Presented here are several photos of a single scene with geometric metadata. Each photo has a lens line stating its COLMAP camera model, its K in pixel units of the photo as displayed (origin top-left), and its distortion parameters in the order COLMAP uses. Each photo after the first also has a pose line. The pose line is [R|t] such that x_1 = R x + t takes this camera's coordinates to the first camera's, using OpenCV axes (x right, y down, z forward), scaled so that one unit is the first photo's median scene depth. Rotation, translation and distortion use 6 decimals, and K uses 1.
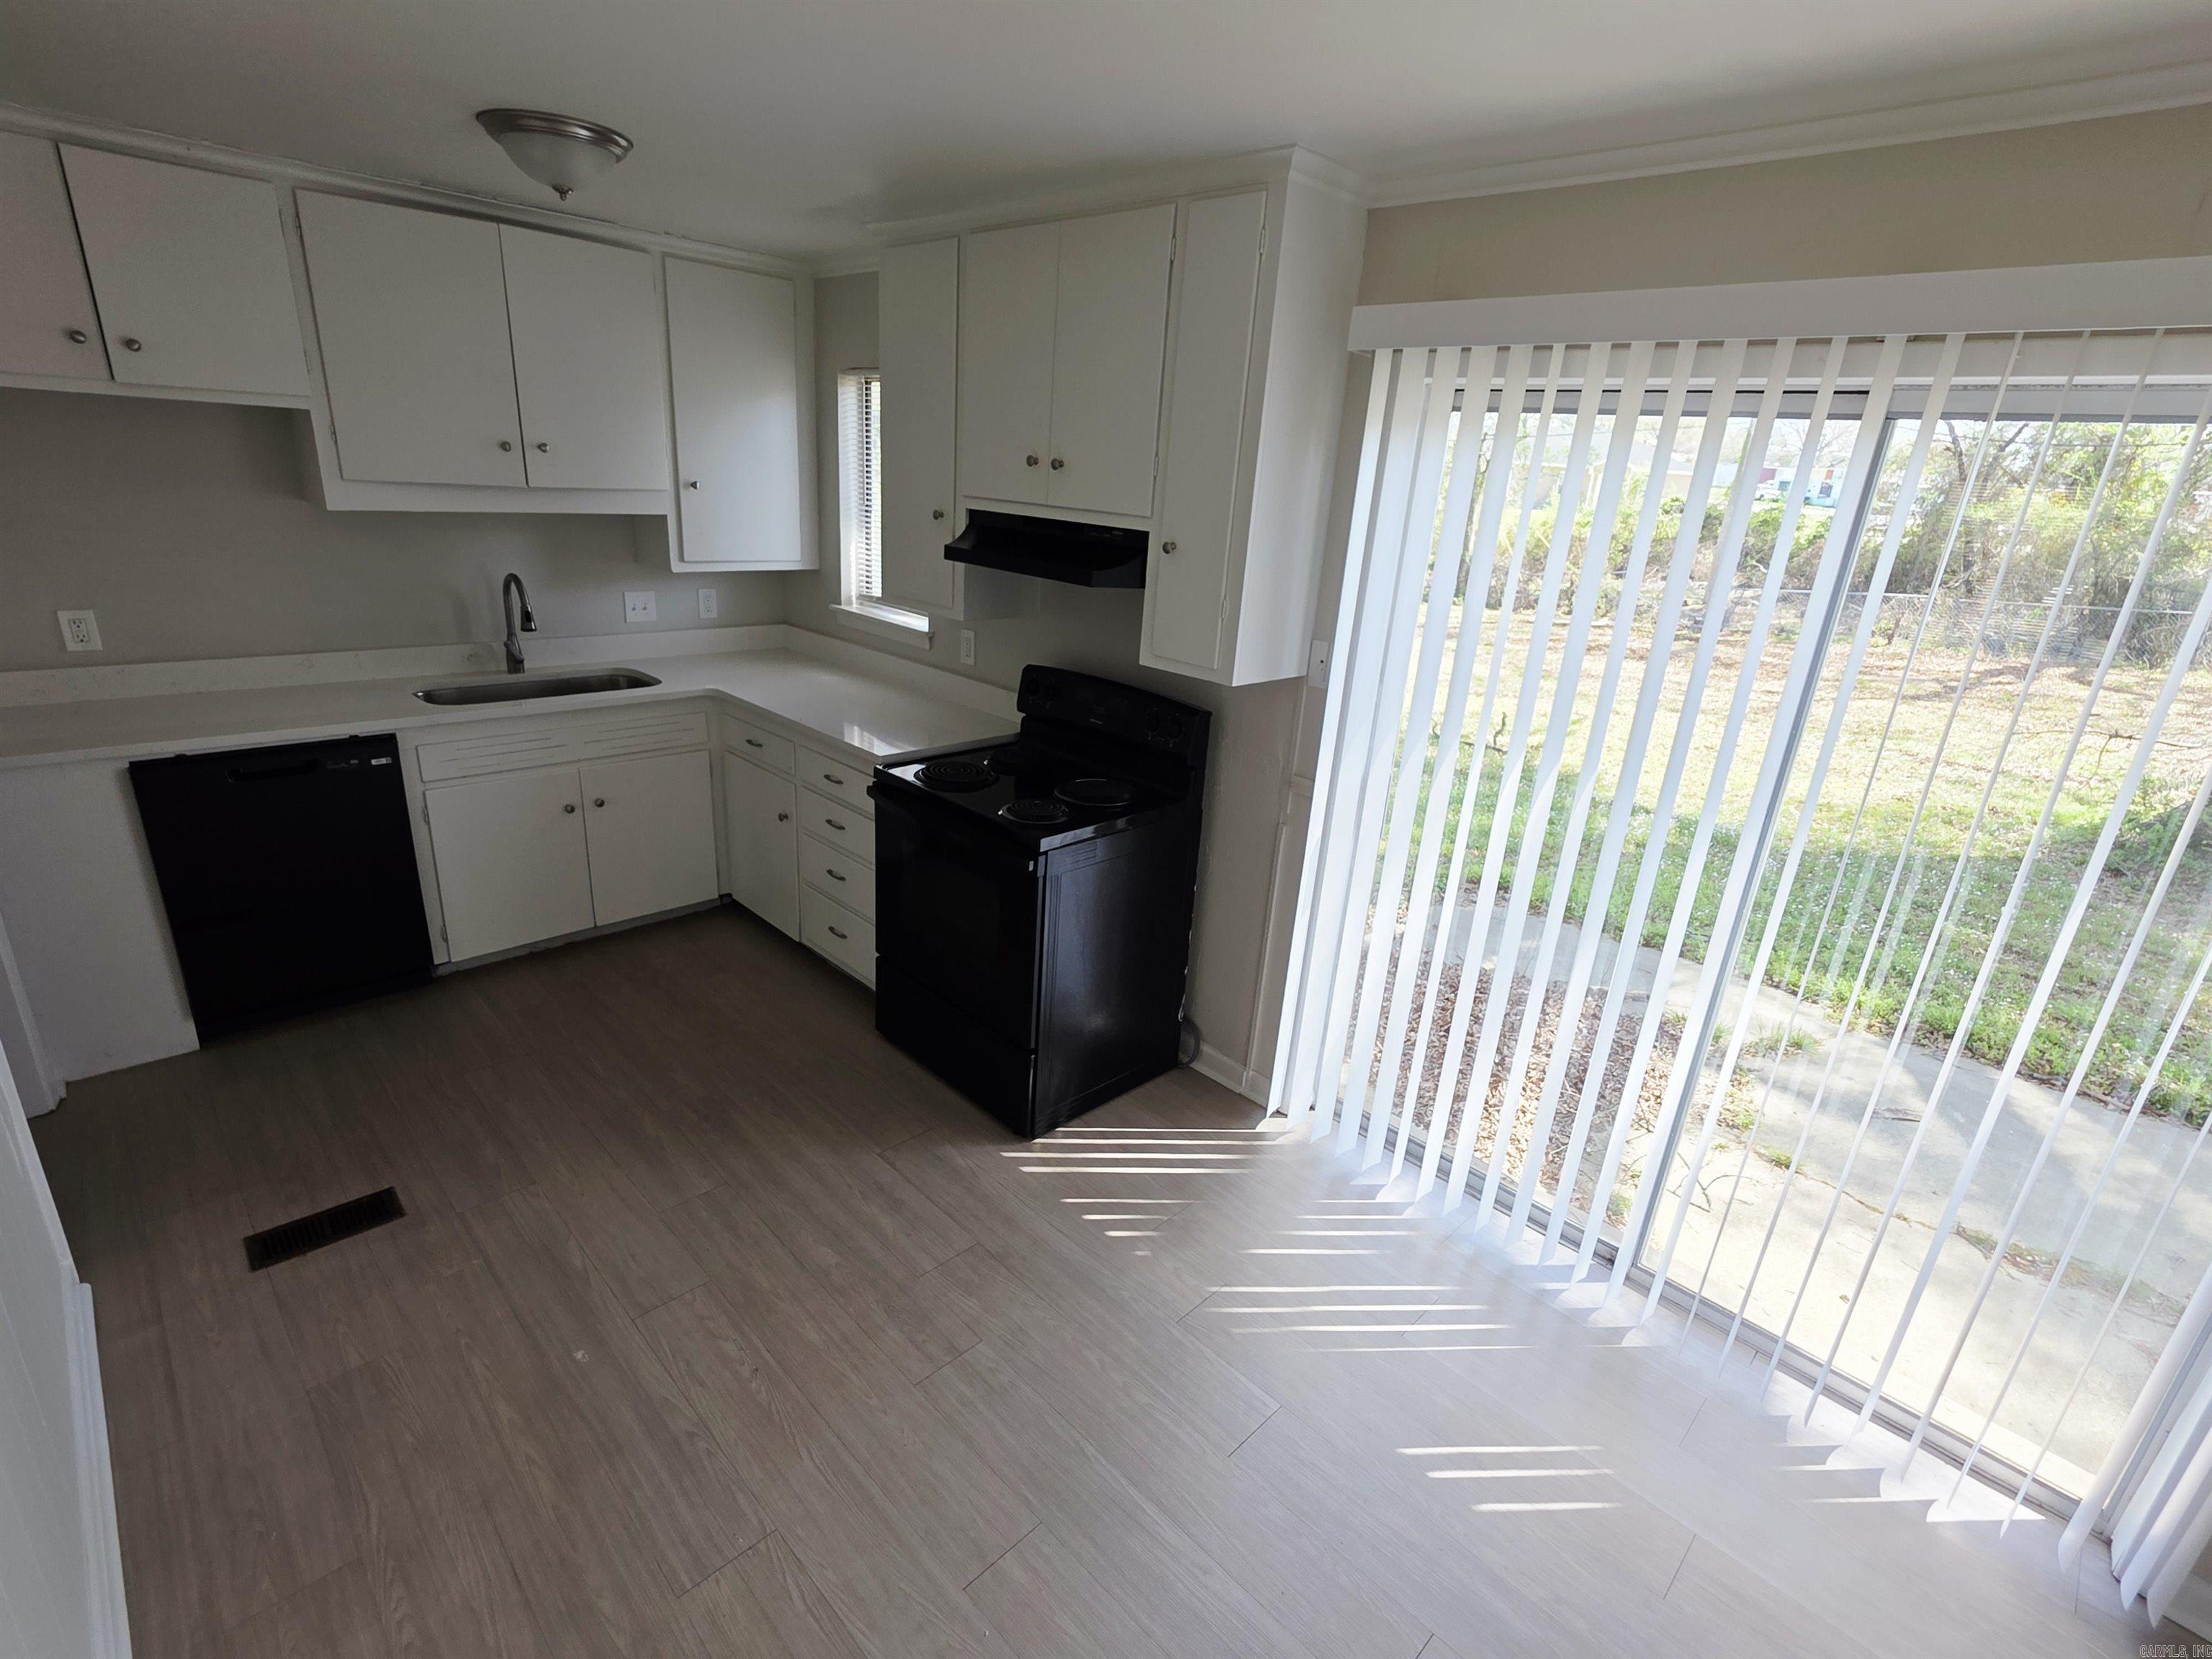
lens RADIAL K [[1032.5, 0, 1101.6], [0, 1032.5, 830.8], [0, 0, 1]] dist [-0.003485, 0.002883]
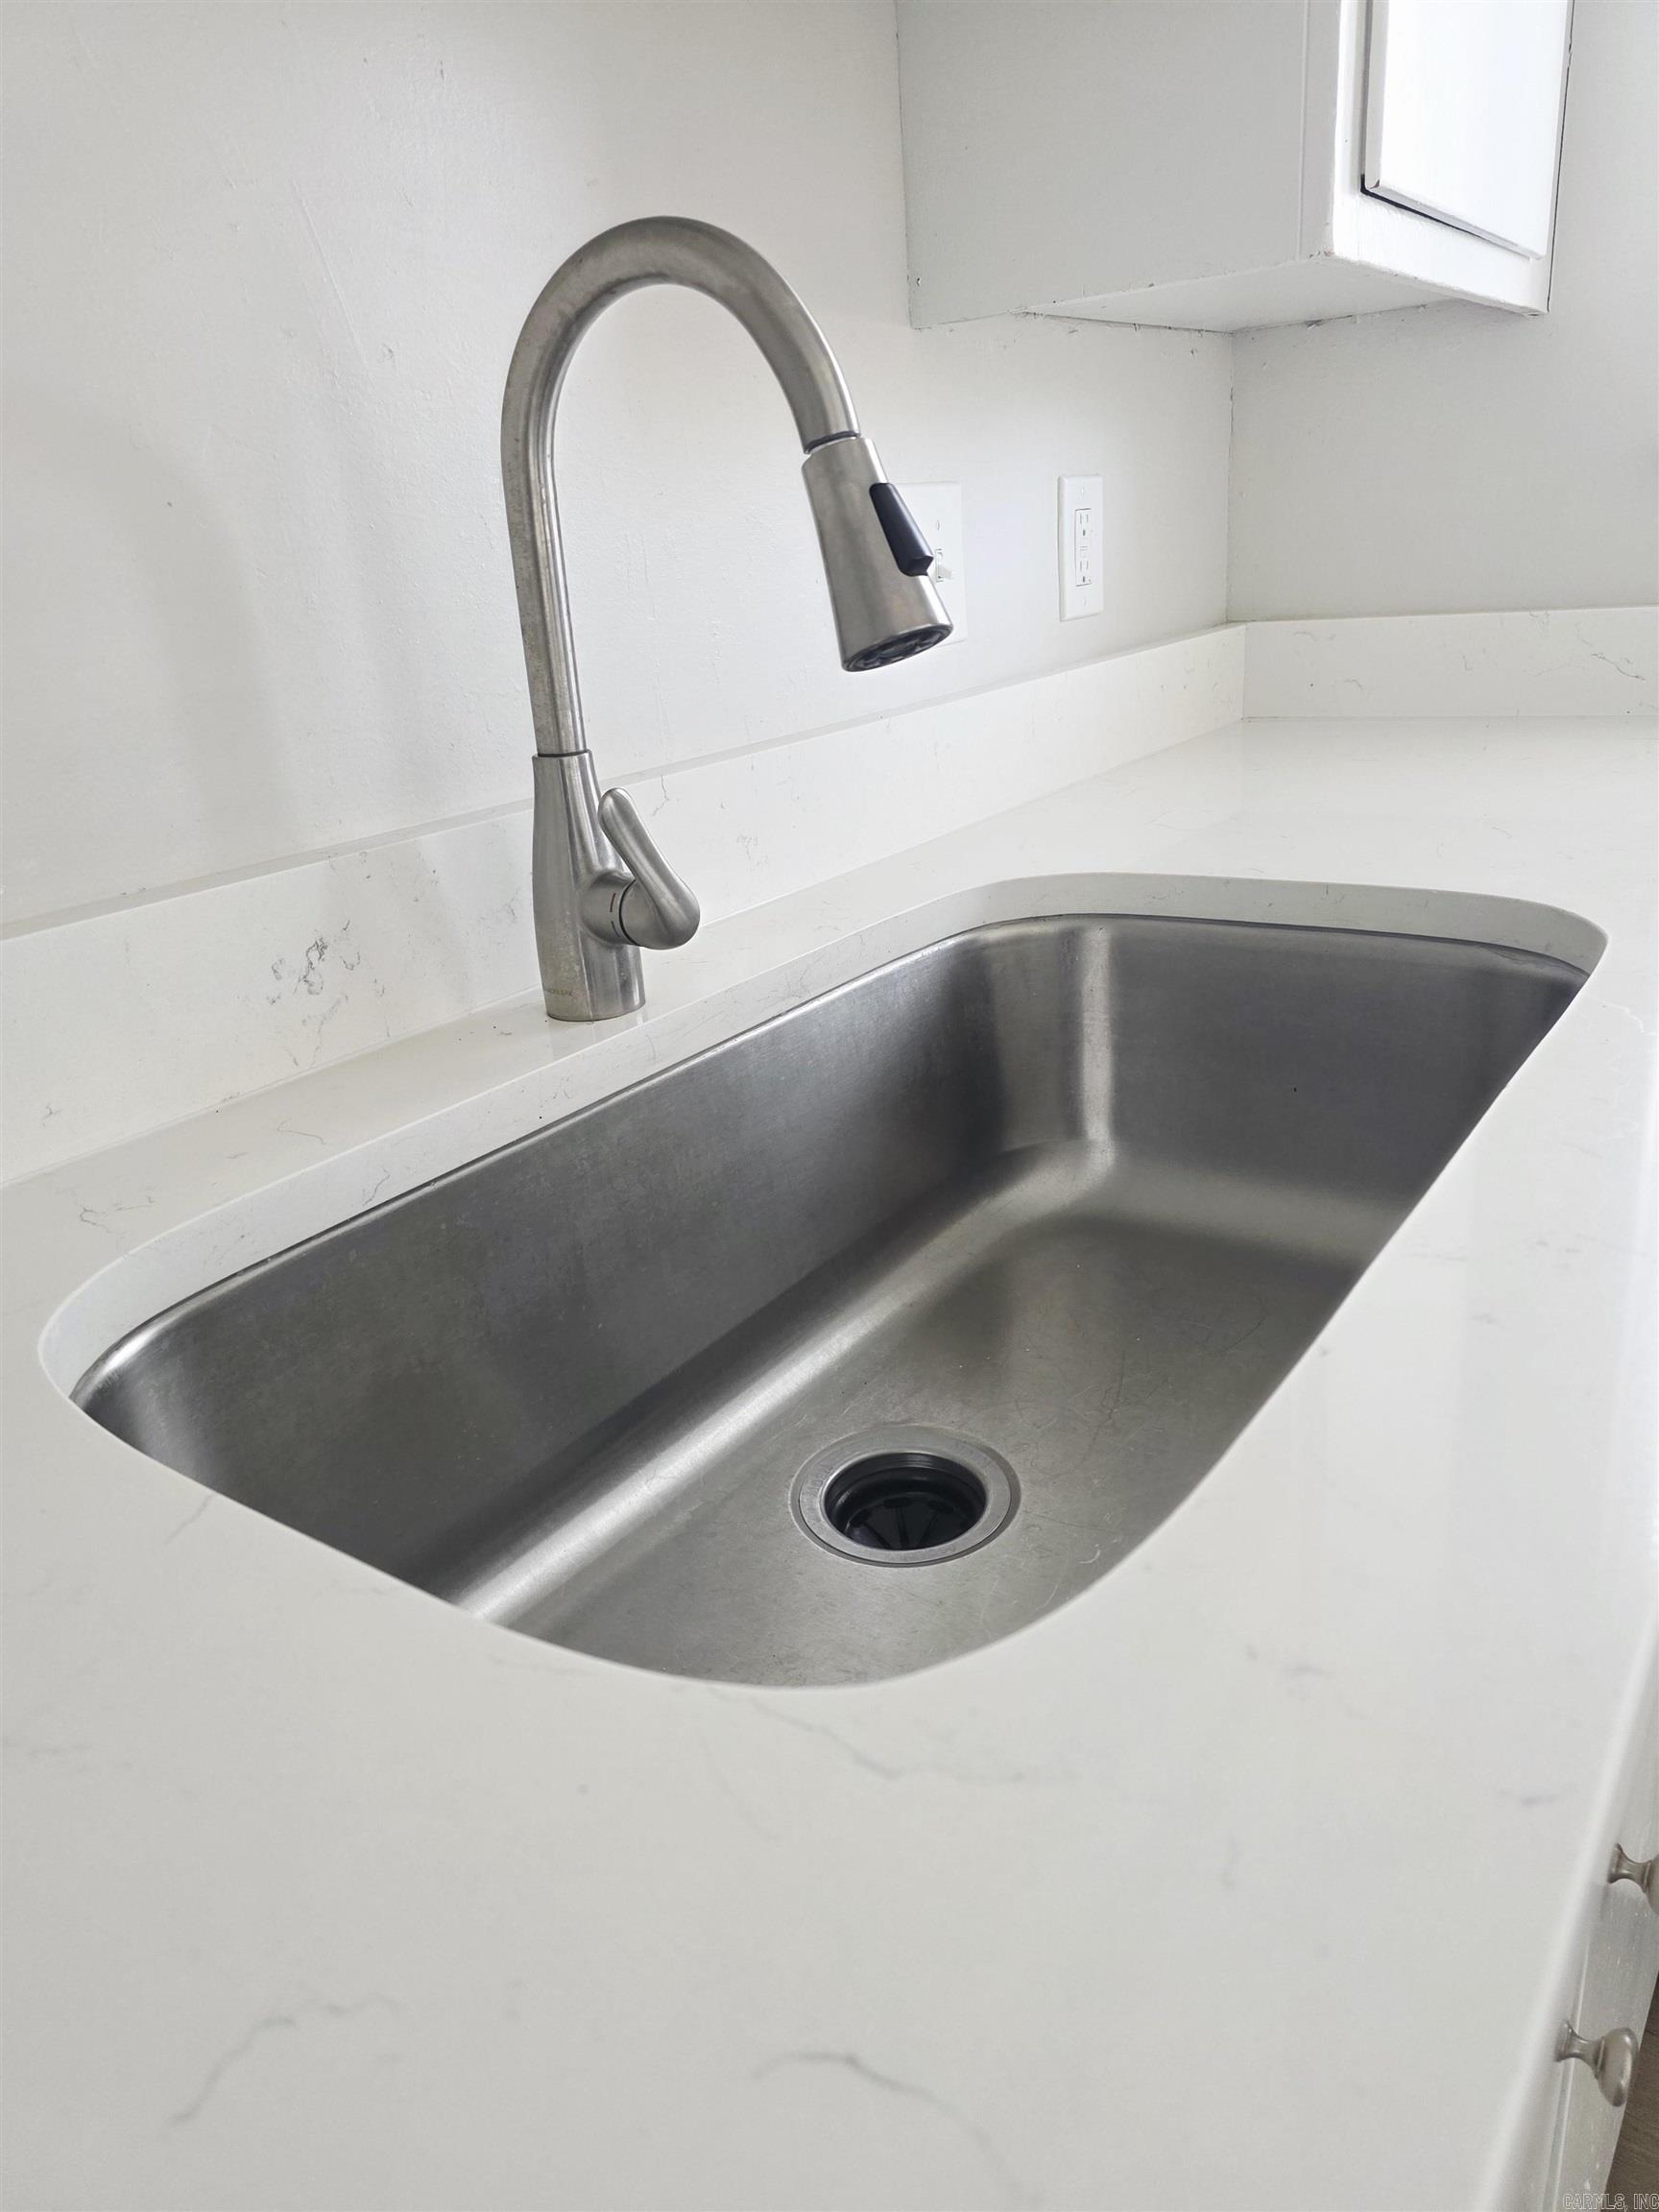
lens RADIAL K [[1498.9, 0, 832.1], [0, 1498.9, 1105.7], [0, 0, 1]] dist [0.004206, 0.000386]
pose [[0.976647, -0.189565, 0.101120, -0.637615], [0.187175, 0.981782, 0.032708, -0.160356], [-0.105478, -0.013017, 0.994336, 0.891680]]
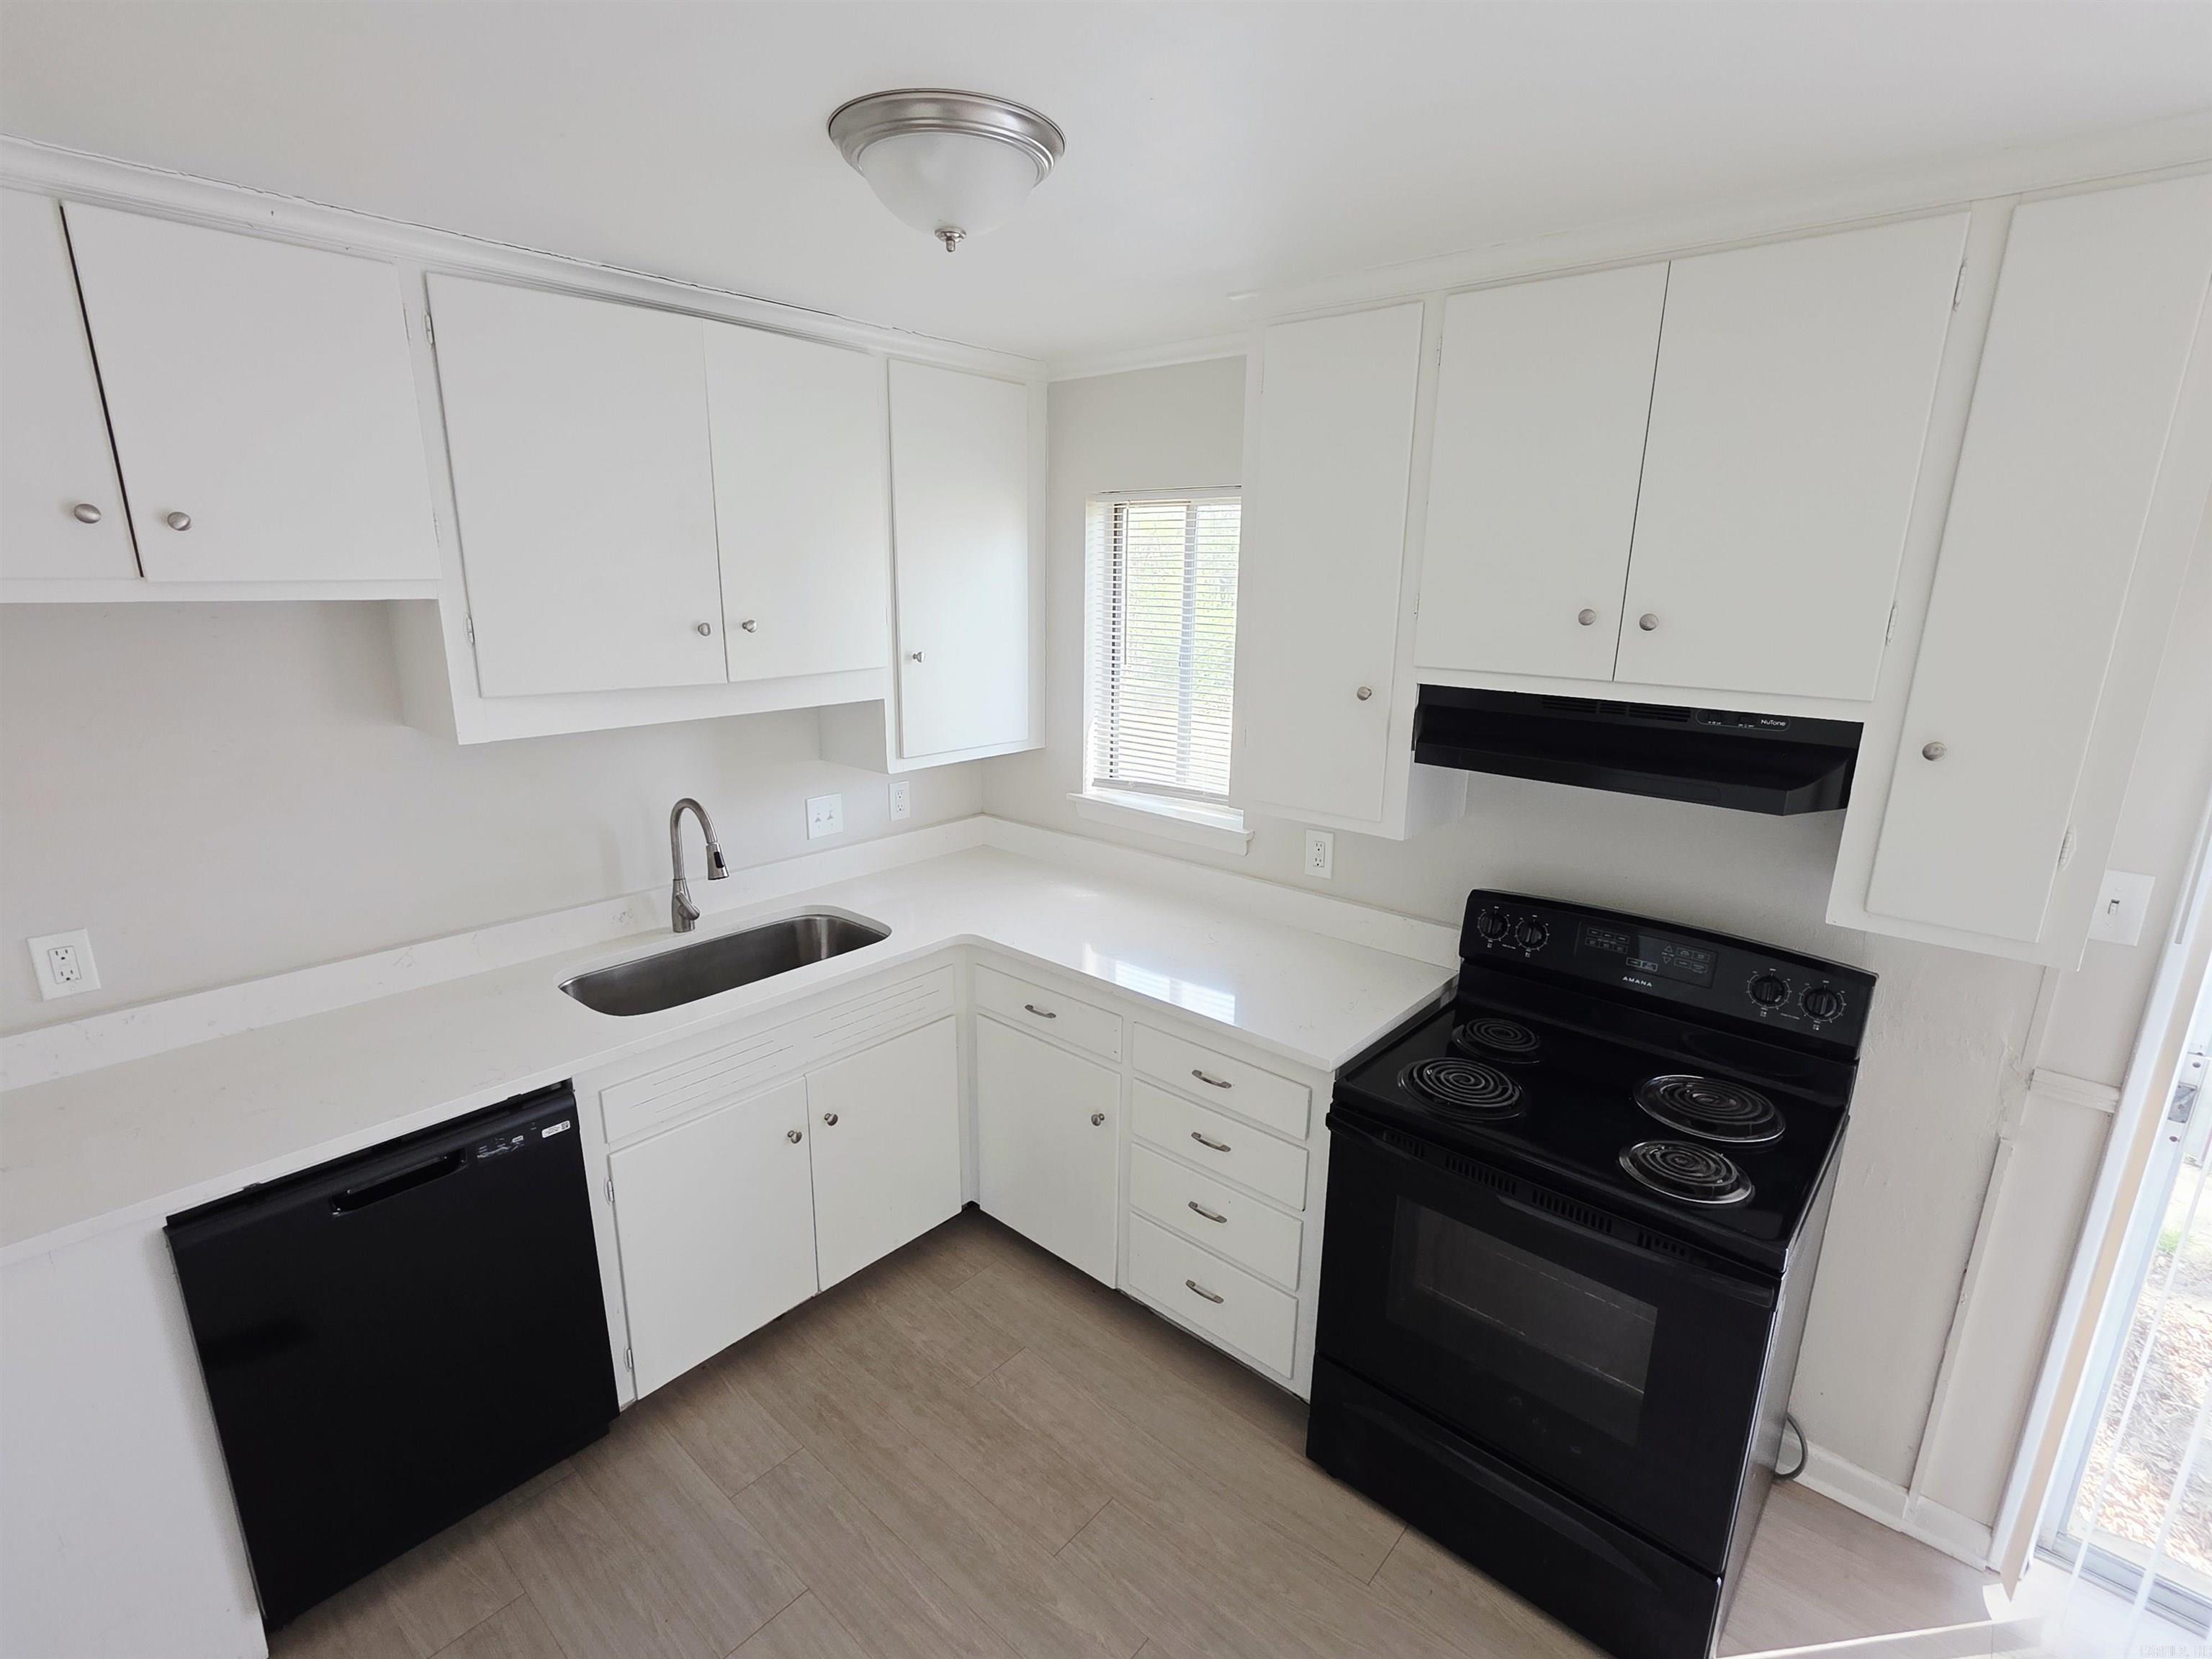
lens RADIAL K [[1032.5, 0, 1106.4], [0, 1032.5, 835.3], [0, 0, 1]] dist [-0.003485, 0.002883]
pose [[0.996431, -0.068457, 0.049393, -0.350875], [0.072316, 0.994078, -0.081109, -0.159192], [-0.043548, 0.084391, 0.995481, 0.310828]]
